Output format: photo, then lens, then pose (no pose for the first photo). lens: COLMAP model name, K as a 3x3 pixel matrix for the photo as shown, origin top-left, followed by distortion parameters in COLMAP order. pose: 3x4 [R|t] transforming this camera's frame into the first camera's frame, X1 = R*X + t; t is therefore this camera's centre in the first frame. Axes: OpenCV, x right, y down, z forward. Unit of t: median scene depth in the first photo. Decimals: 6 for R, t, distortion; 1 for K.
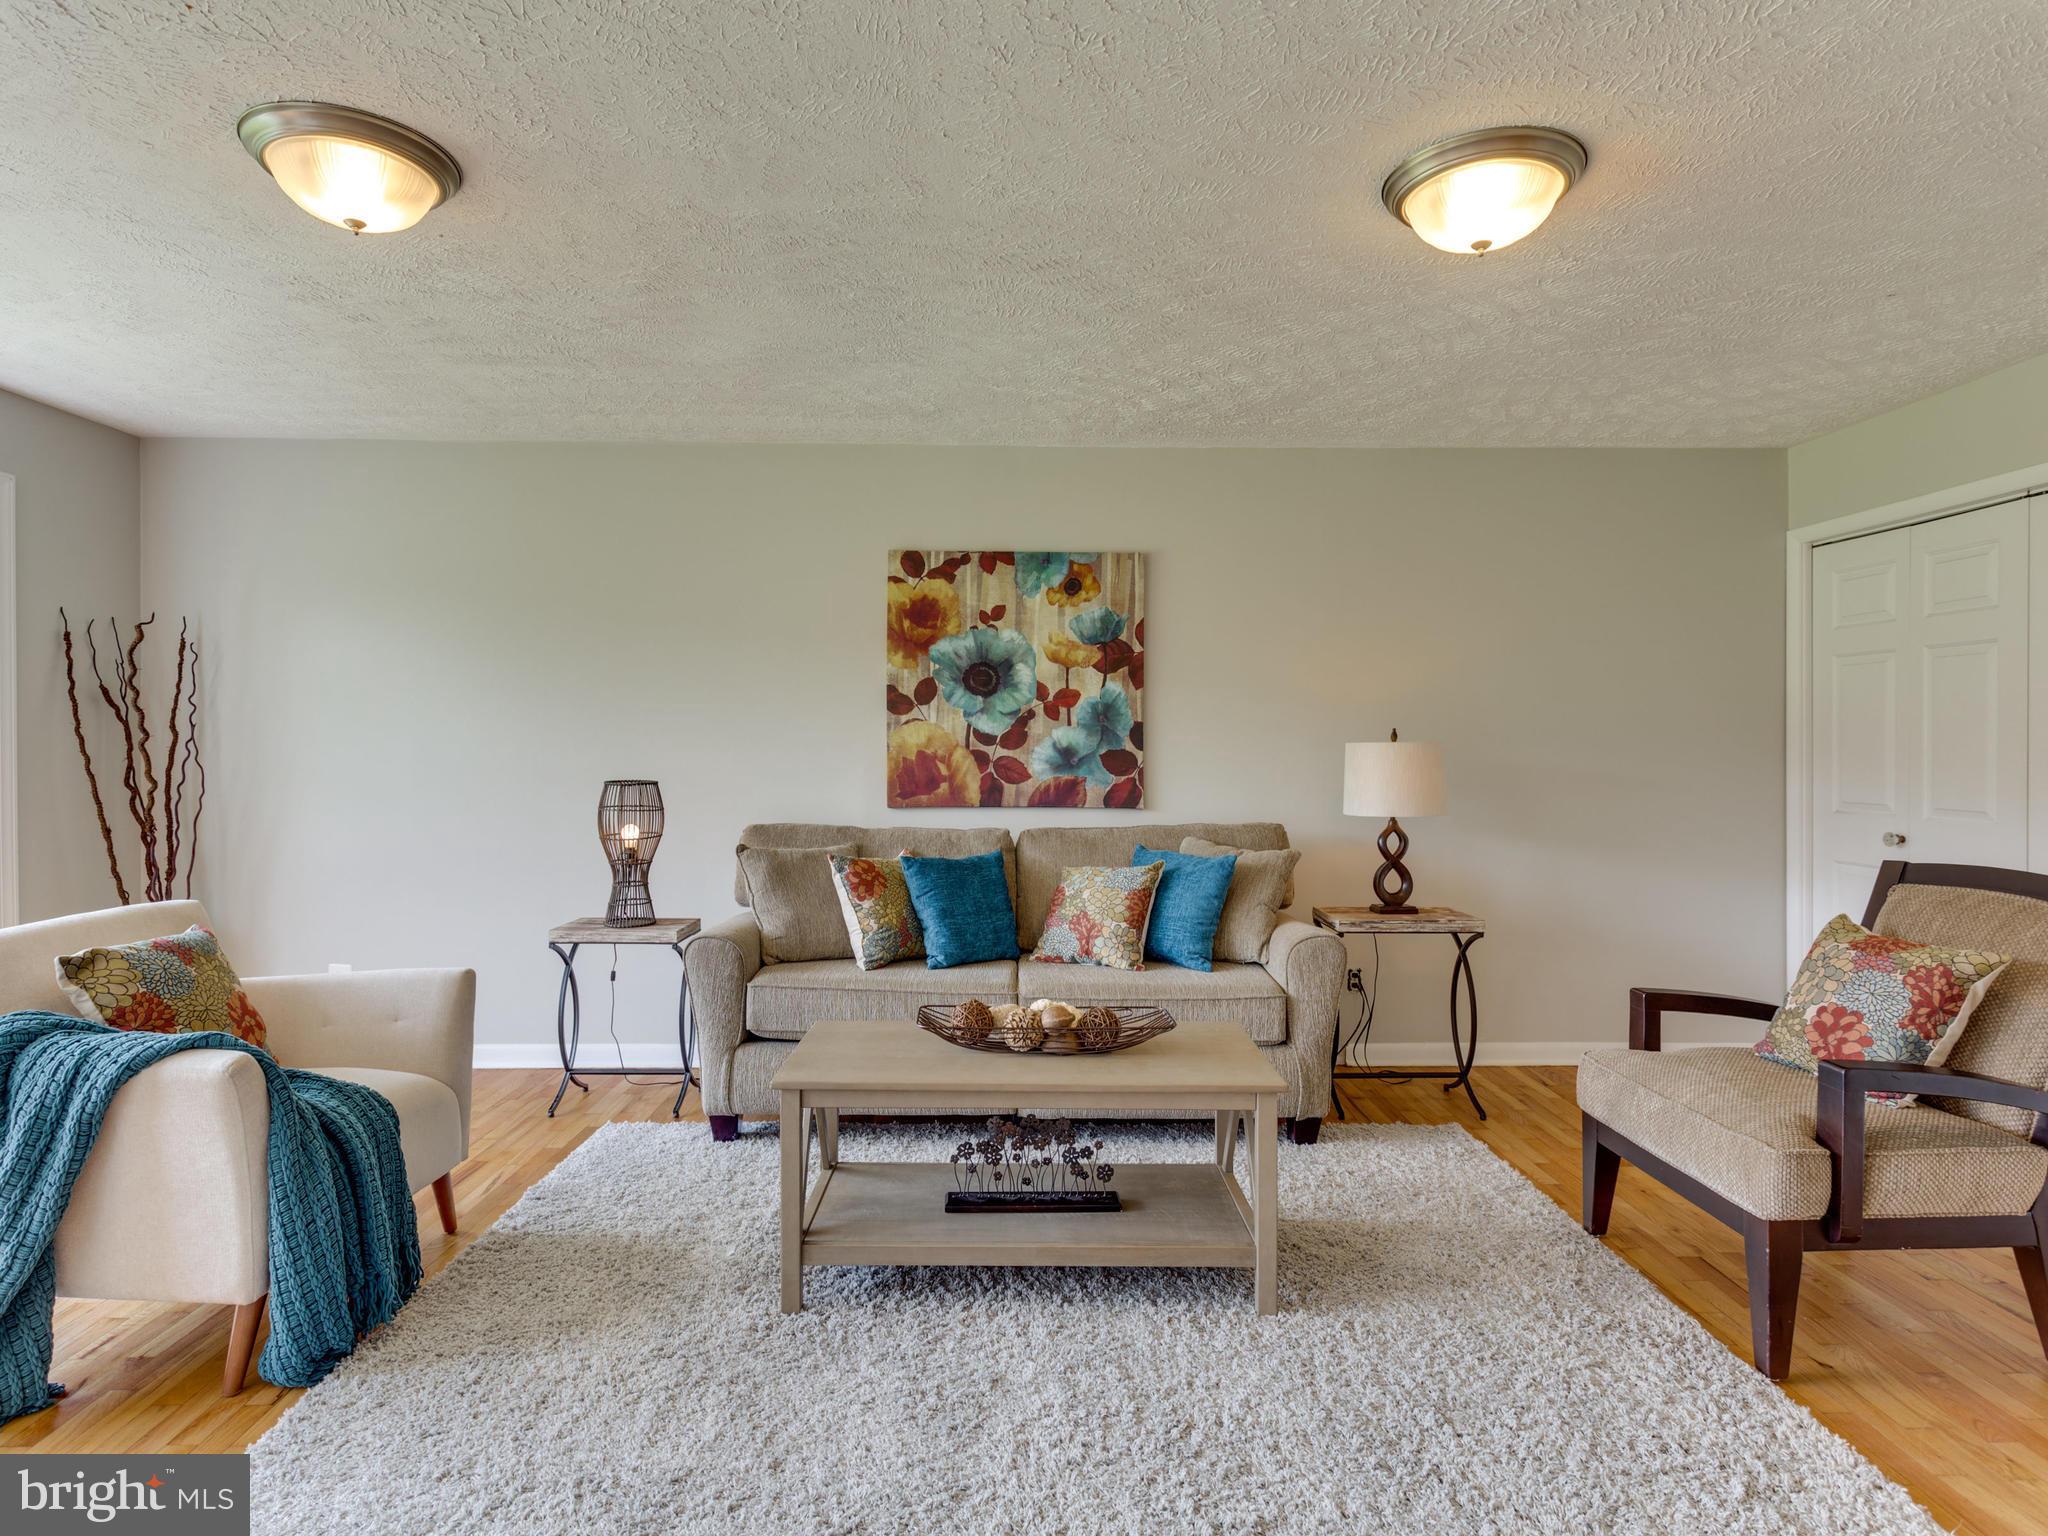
lens RADIAL K [[1121.4, 0, 1029.9], [0, 1121.4, 751.1], [0, 0, 1]] dist [0.011566, -0.005792]
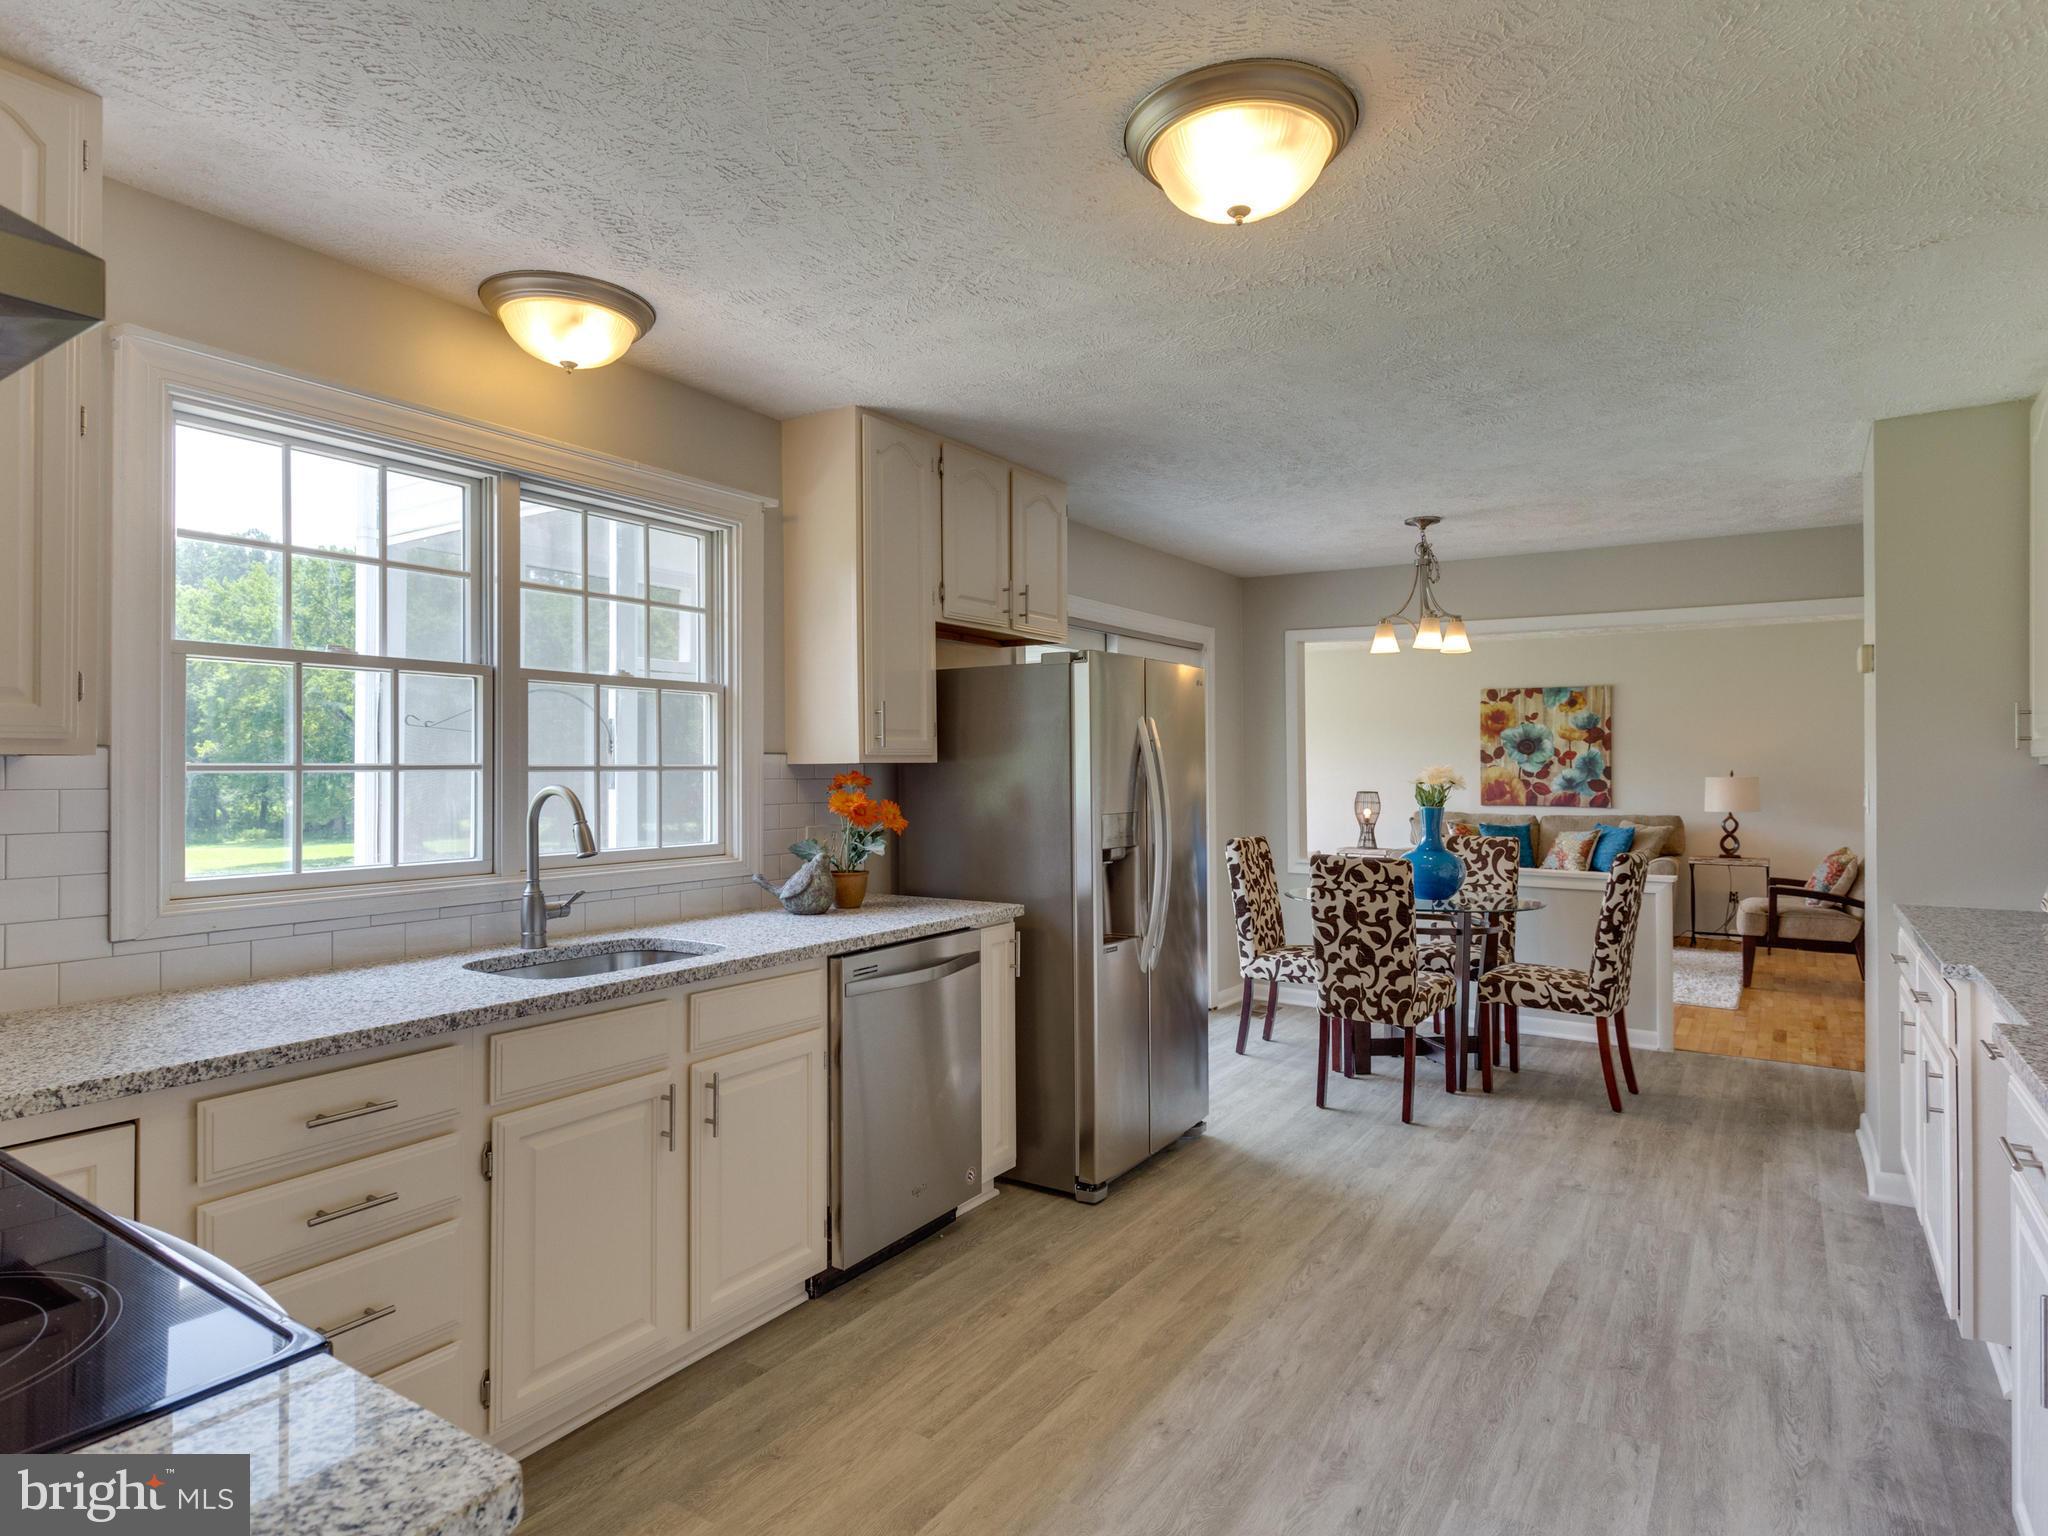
lens RADIAL K [[1121.4, 0, 995.7], [0, 1121.4, 773.7], [0, 0, 1]] dist [0.011566, -0.005792]
pose [[0.807332, 0.000867, -0.590097, 0.415257], [0.001039, 0.999995, 0.002891, -0.019542], [0.590097, -0.002948, 0.807327, -1.379126]]
